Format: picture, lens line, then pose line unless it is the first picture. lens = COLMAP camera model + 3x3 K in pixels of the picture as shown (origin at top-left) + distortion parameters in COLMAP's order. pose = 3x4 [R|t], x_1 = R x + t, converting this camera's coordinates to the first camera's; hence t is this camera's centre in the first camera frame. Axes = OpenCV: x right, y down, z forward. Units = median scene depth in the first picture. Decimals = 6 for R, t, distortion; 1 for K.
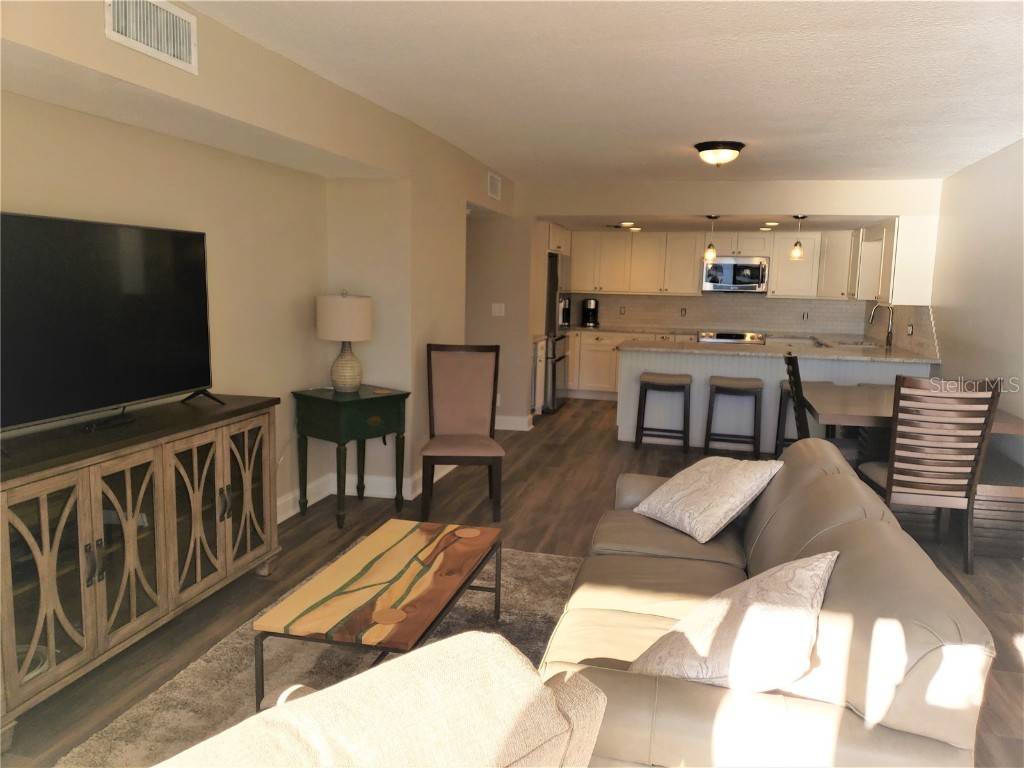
lens RADIAL K [[798.7, 0, 512.7], [0, 798.7, 390.3], [0, 0, 1]] dist [0.059055, -0.061560]
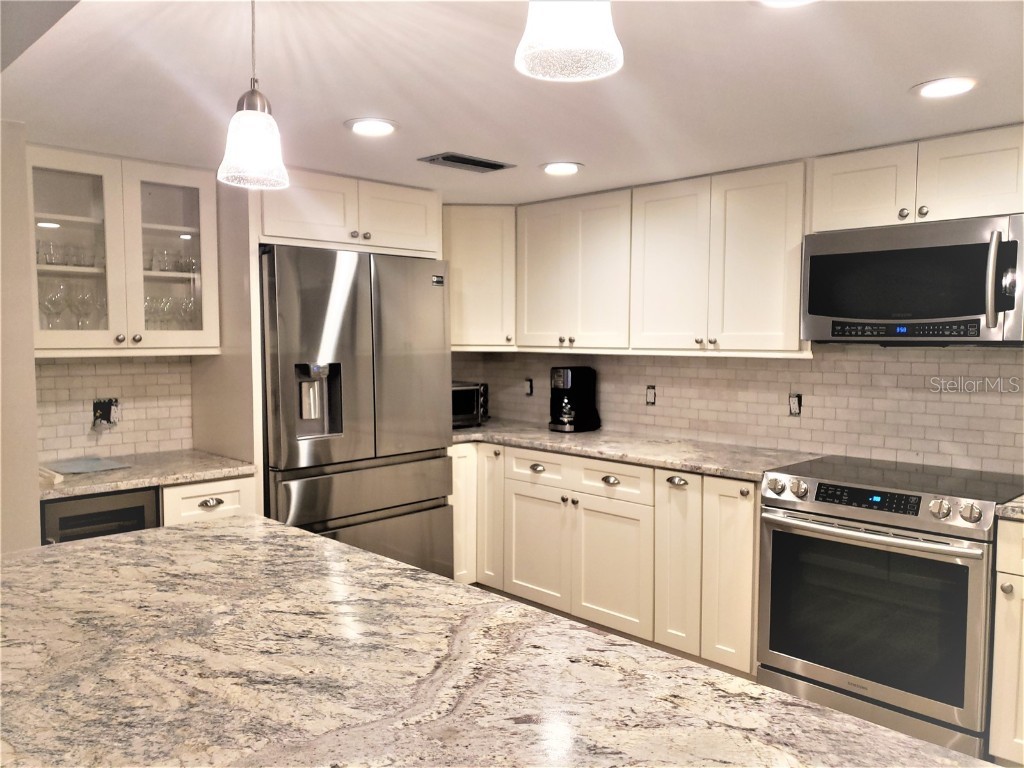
lens RADIAL K [[798.7, 0, 512.7], [0, 798.7, 390.3], [0, 0, 1]] dist [0.059055, -0.061560]
pose [[0.853460, 0.020455, -0.520756, 0.302537], [-0.058431, 0.996685, -0.056612, -0.079561], [0.517872, 0.078745, 0.851826, 0.667304]]
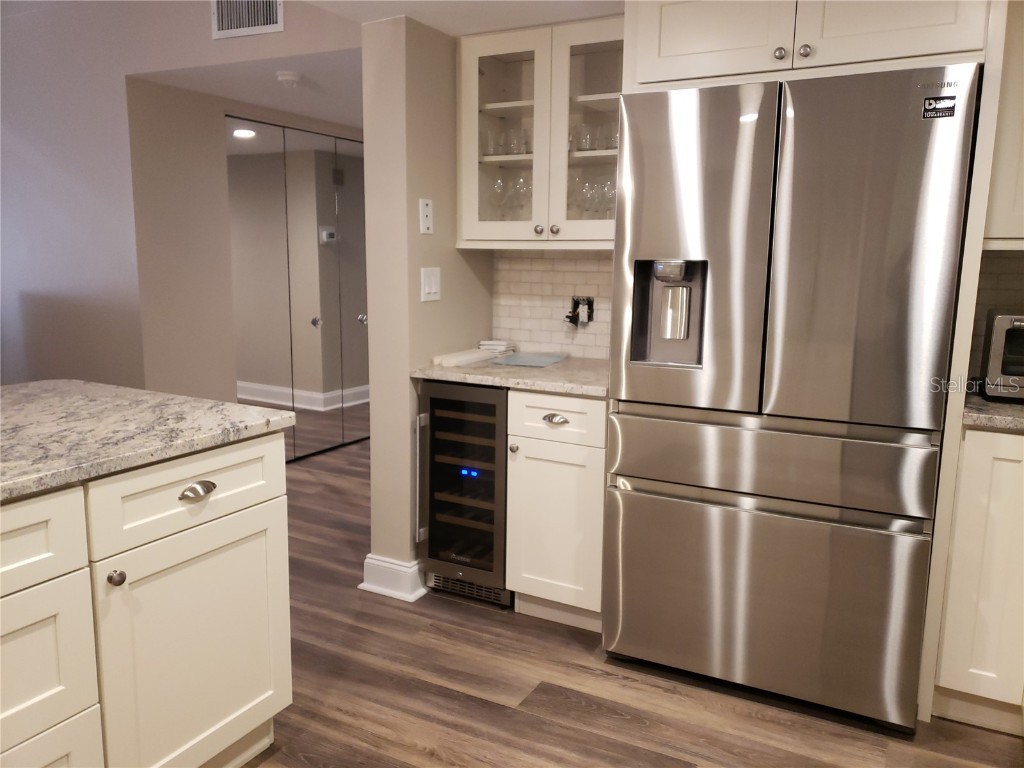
lens RADIAL K [[800.0, 0, 512.0], [0, 800.0, 384.0], [0, 0, 1]] dist [0.047473, -0.075036]
pose [[-0.249168, 0.134833, -0.959028, 0.300164], [-0.148457, 0.973239, 0.175402, -0.103987], [0.957014, 0.186079, -0.222483, 0.925674]]
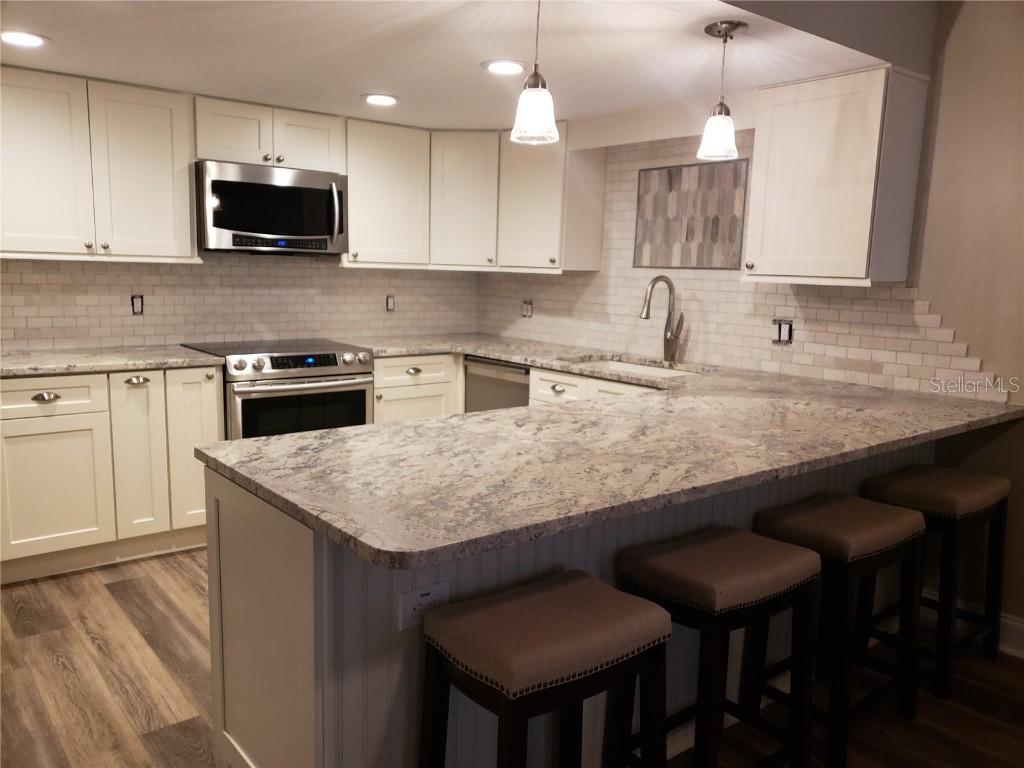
lens RADIAL K [[798.7, 0, 512.7], [0, 798.7, 390.3], [0, 0, 1]] dist [0.059055, -0.061560]
pose [[0.597926, -0.126653, 0.791482, 0.008791], [0.090729, 0.991786, 0.090165, -0.077598], [-0.796400, 0.017898, 0.604505, 0.643811]]
